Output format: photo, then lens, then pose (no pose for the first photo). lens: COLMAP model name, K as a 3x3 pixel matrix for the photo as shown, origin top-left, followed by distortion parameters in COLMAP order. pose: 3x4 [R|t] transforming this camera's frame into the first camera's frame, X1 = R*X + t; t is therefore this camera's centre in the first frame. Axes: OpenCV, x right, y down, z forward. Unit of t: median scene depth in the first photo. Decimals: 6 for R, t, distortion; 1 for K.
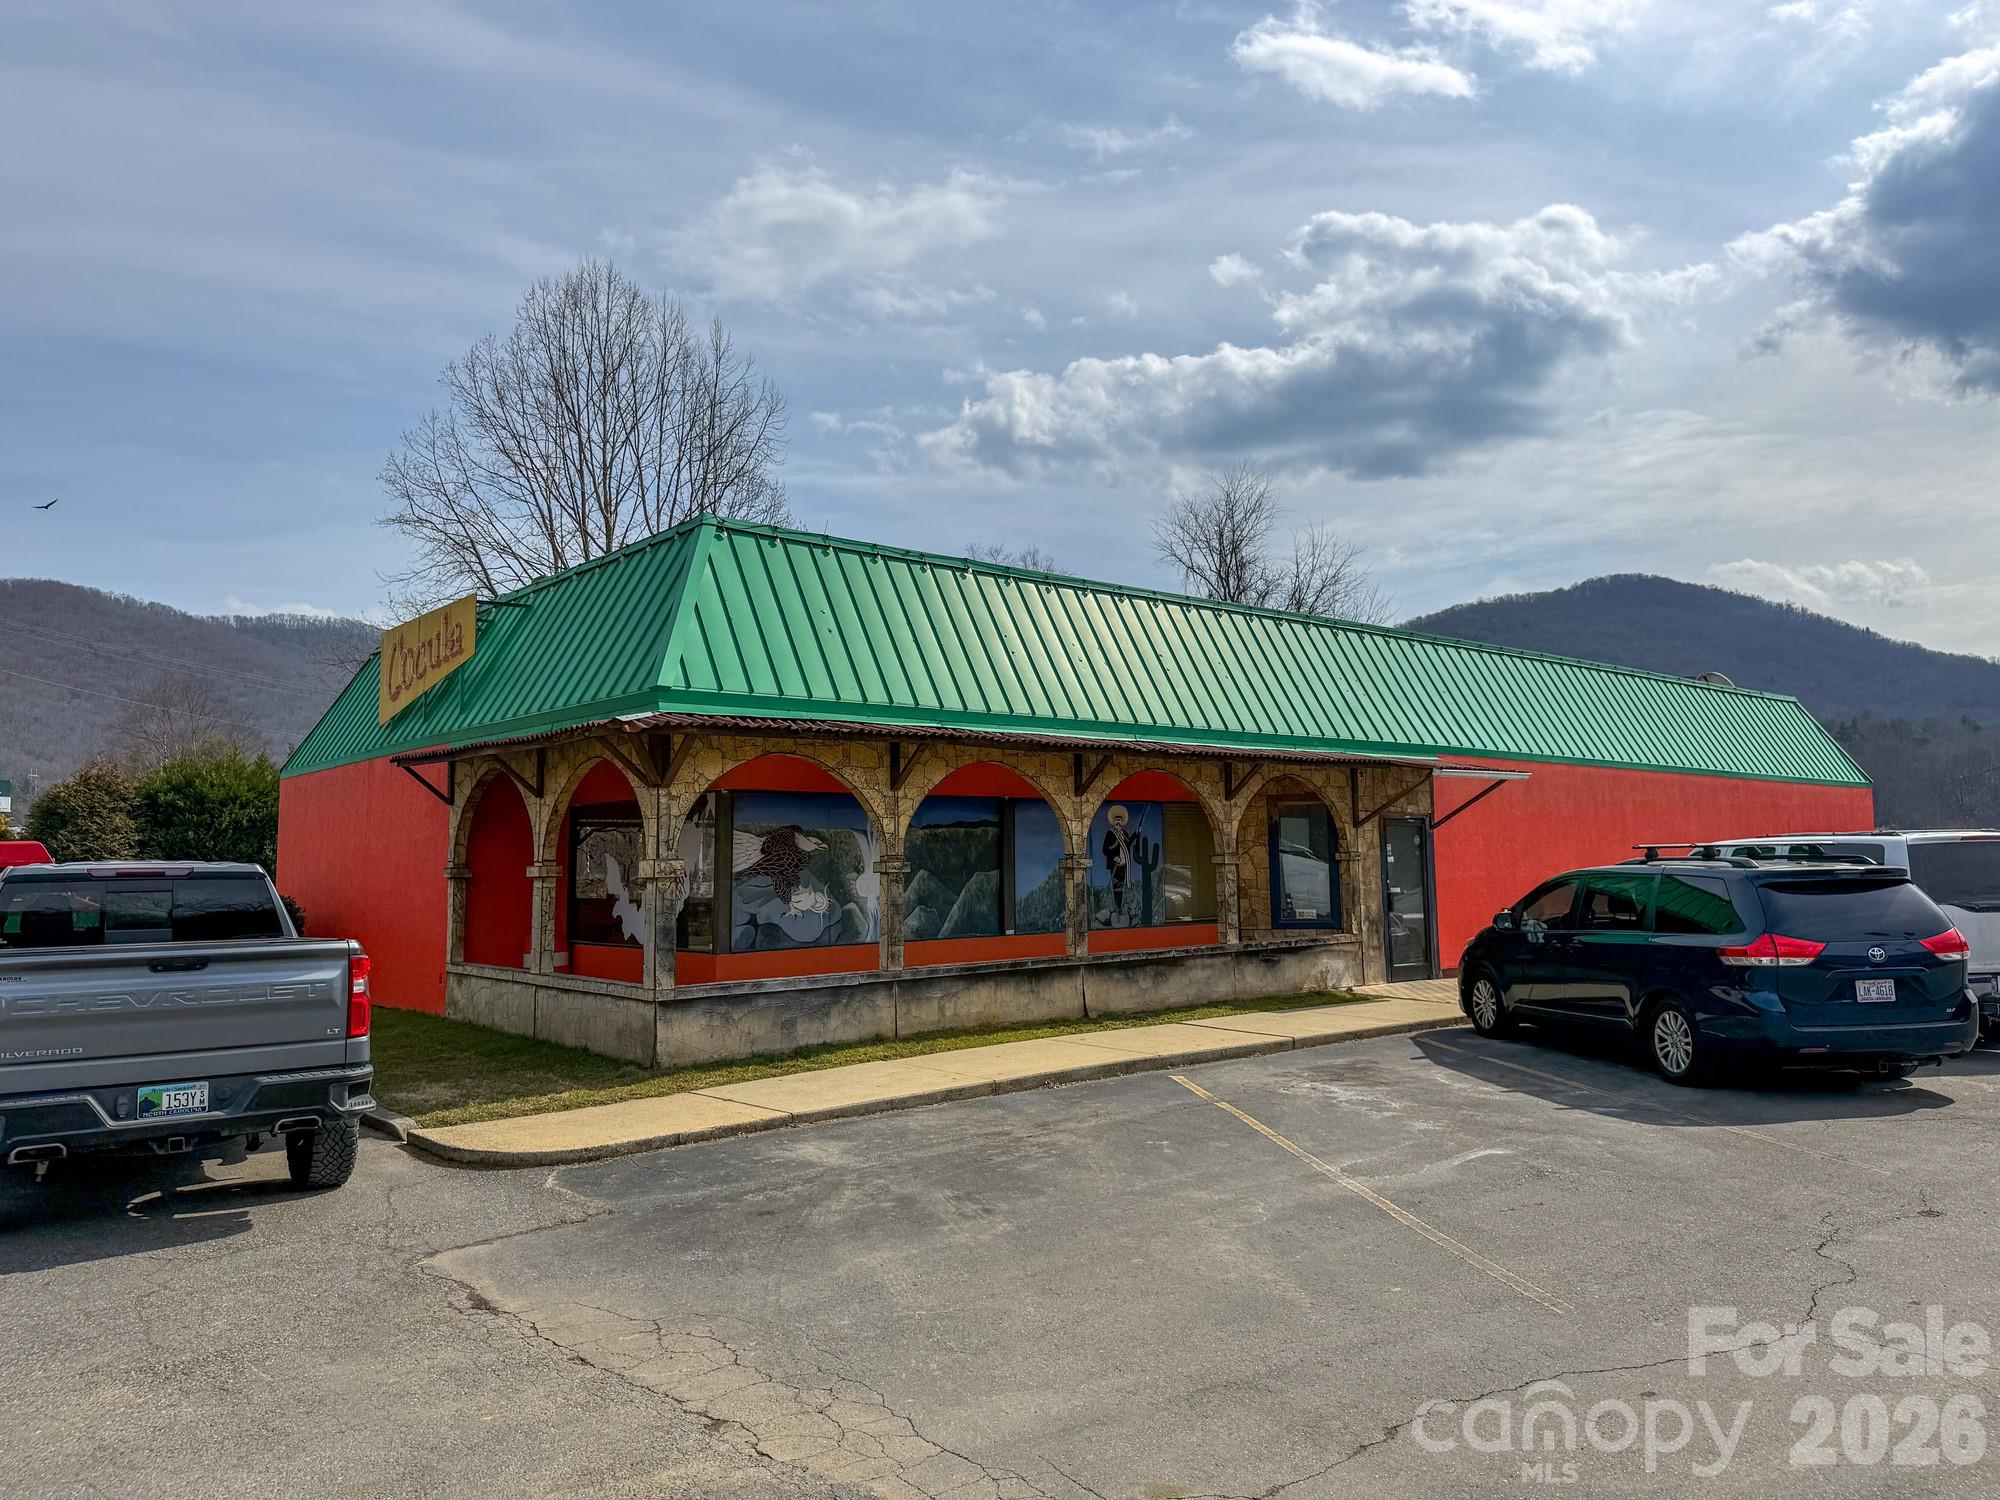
lens RADIAL K [[1367.7, 0, 1000.0], [0, 1367.7, 750.0], [0, 0, 1]] dist [0.144110, -0.226392]
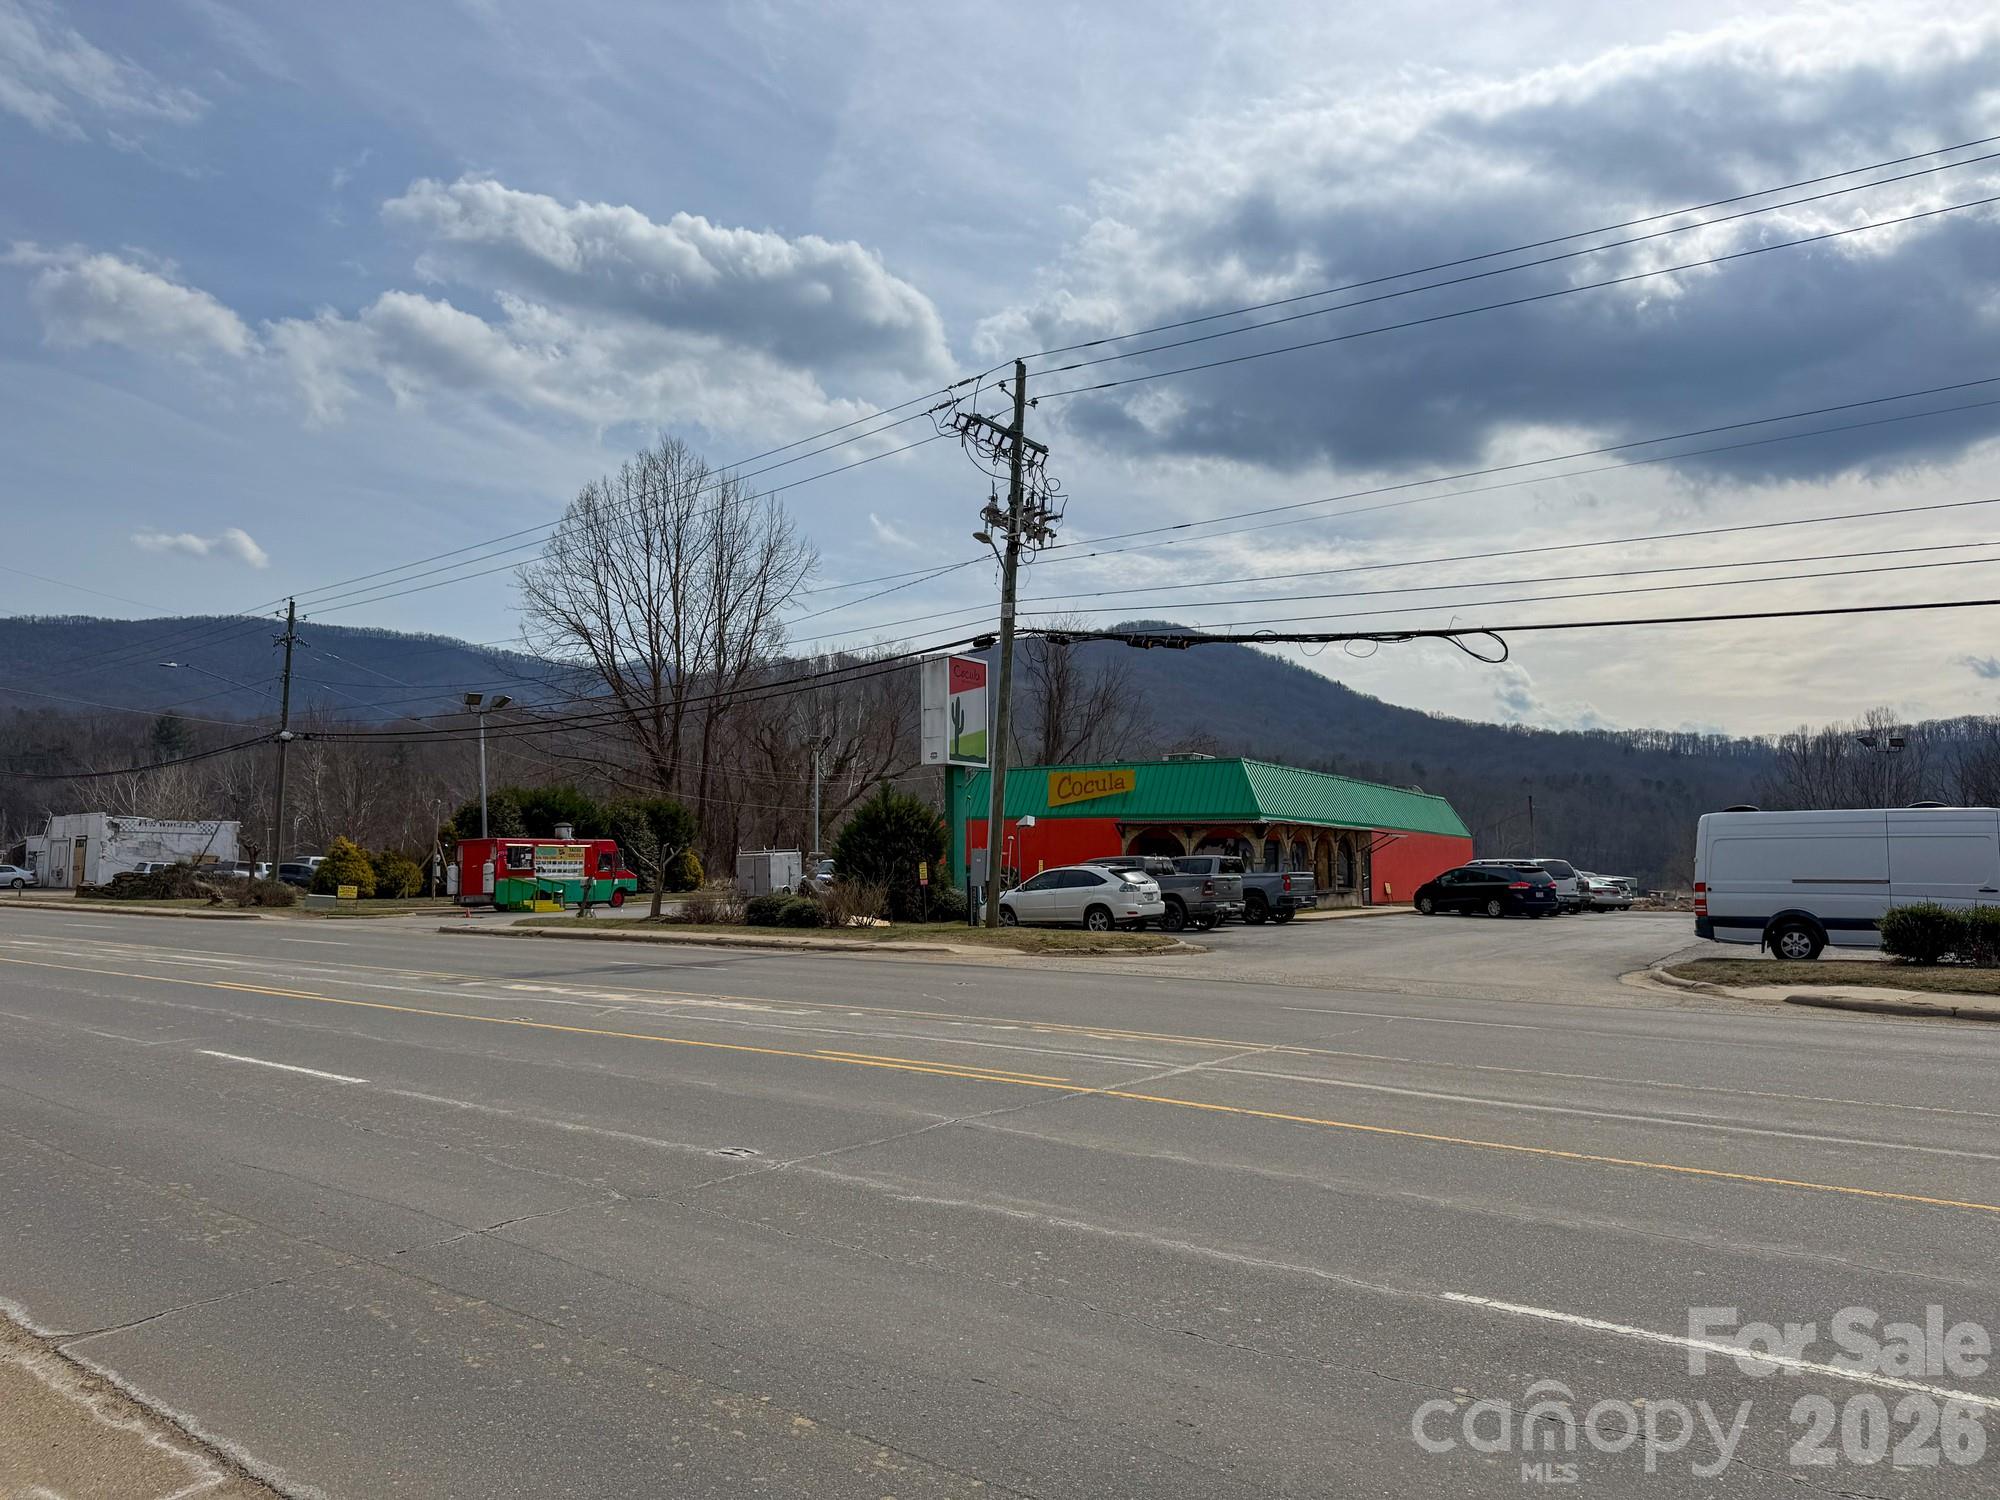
lens RADIAL K [[1367.7, 0, 1000.0], [0, 1367.7, 750.0], [0, 0, 1]] dist [0.144110, -0.226392]
pose [[0.946917, 0.046118, 0.318152, -1.419616], [-0.044651, 0.998932, -0.011907, -0.093458], [-0.318361, -0.002931, 0.947965, -1.551753]]
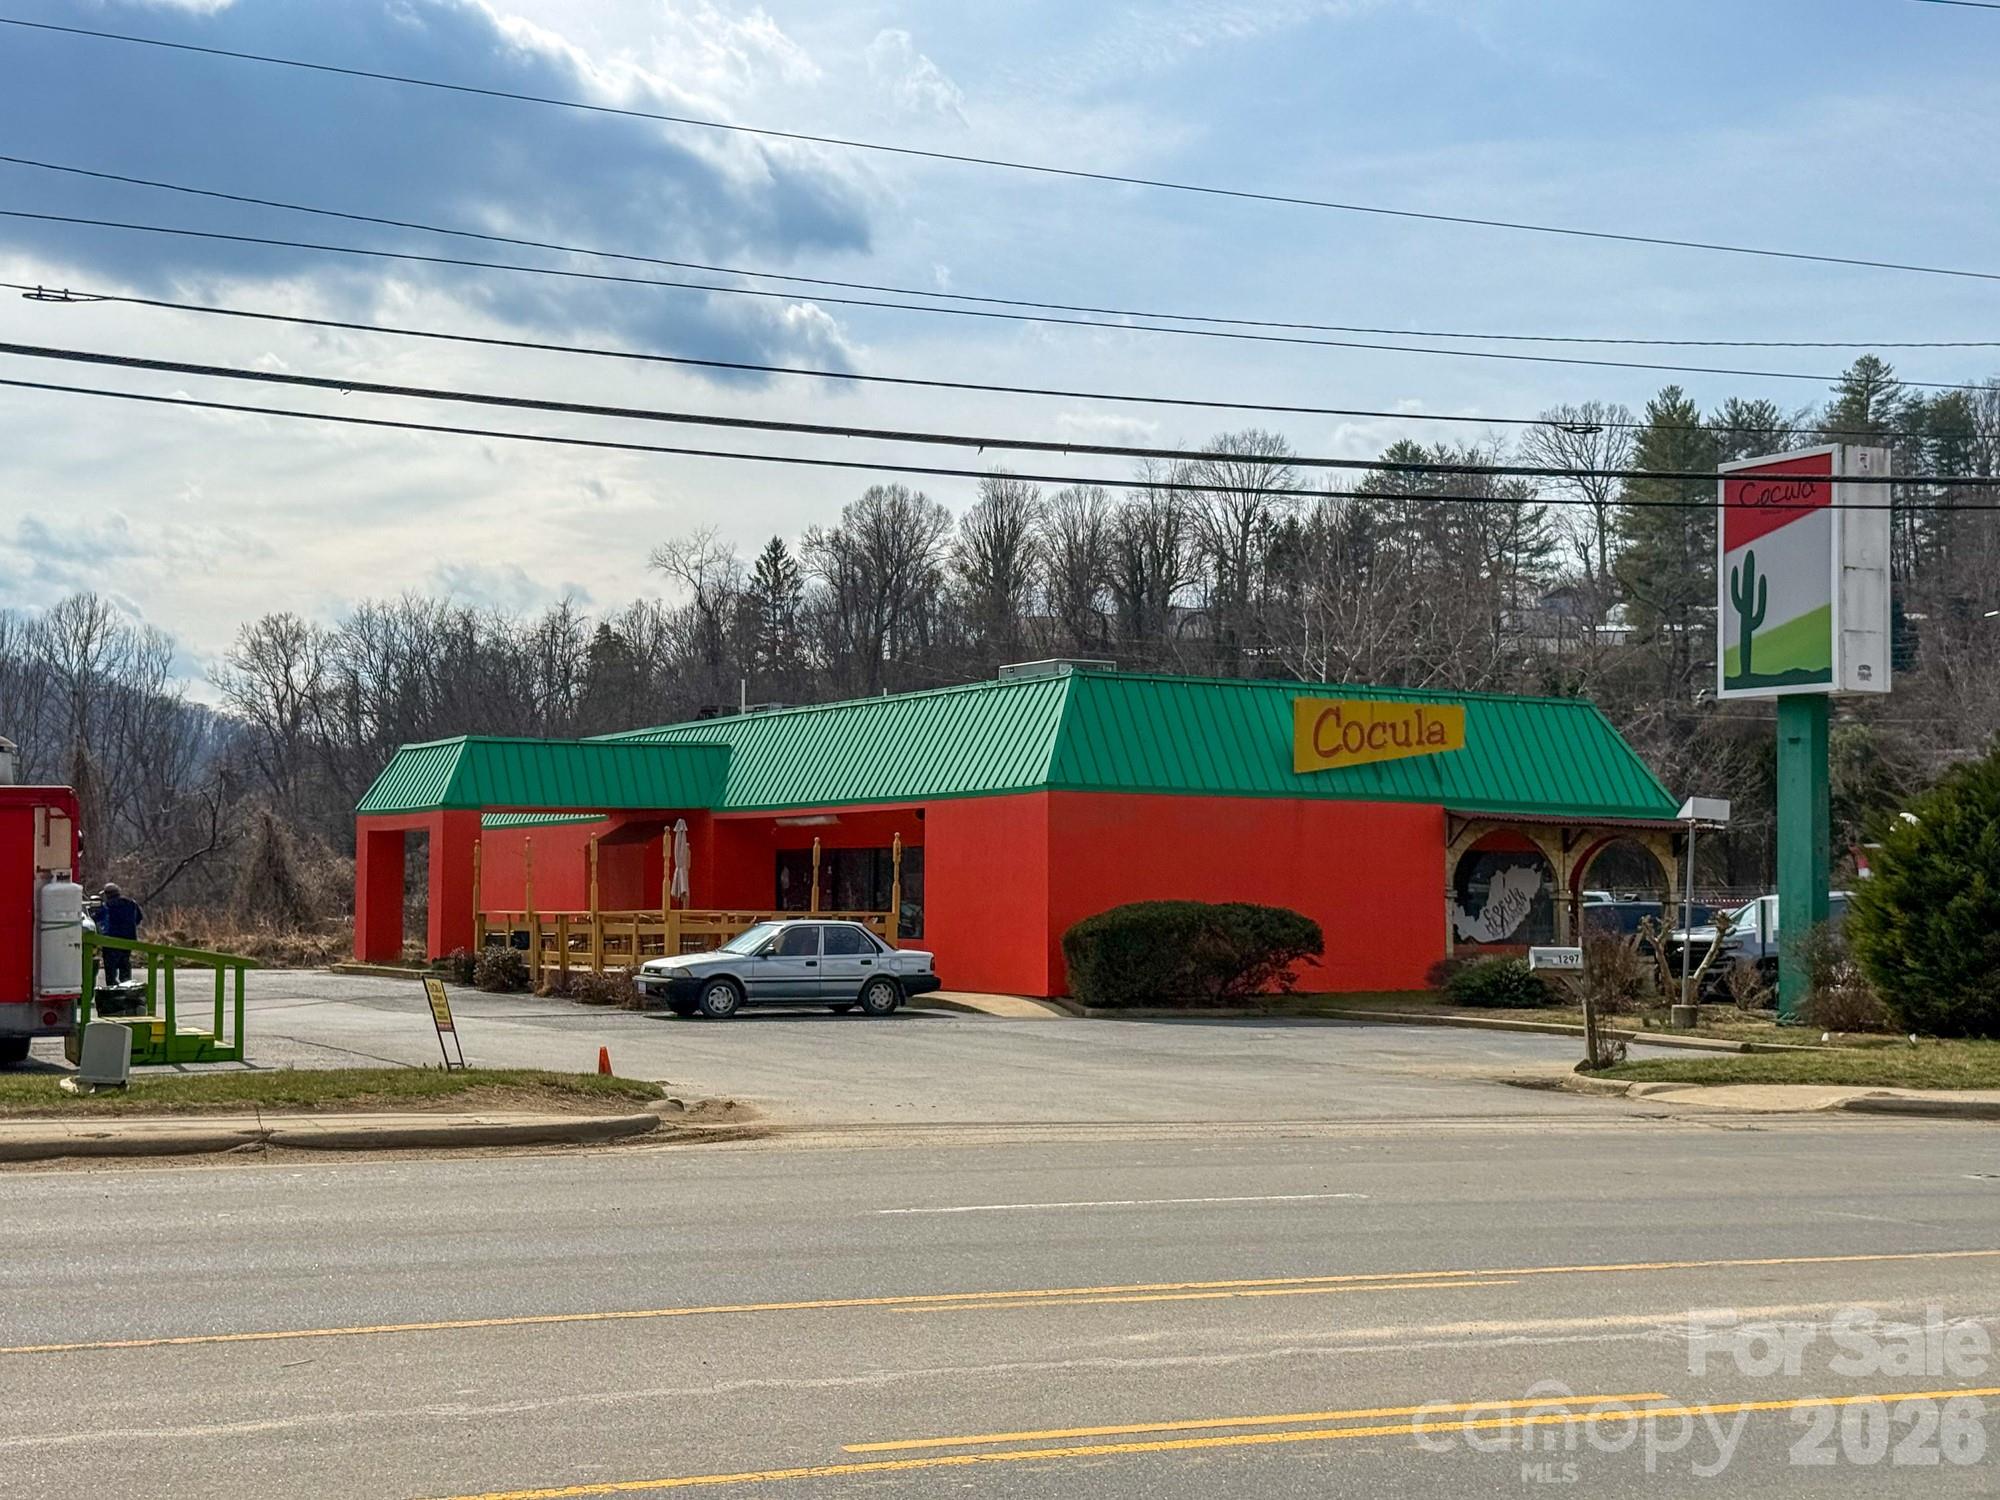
lens RADIAL K [[2737.5, 0, 1000.0], [0, 2737.5, 750.0], [0, 0, 1]] dist [0.128040, -0.081108]
pose [[0.228588, 0.077490, 0.970434, -2.887799], [-0.093959, 0.993930, -0.057233, 0.125802], [-0.968978, -0.078098, 0.234482, 0.668254]]
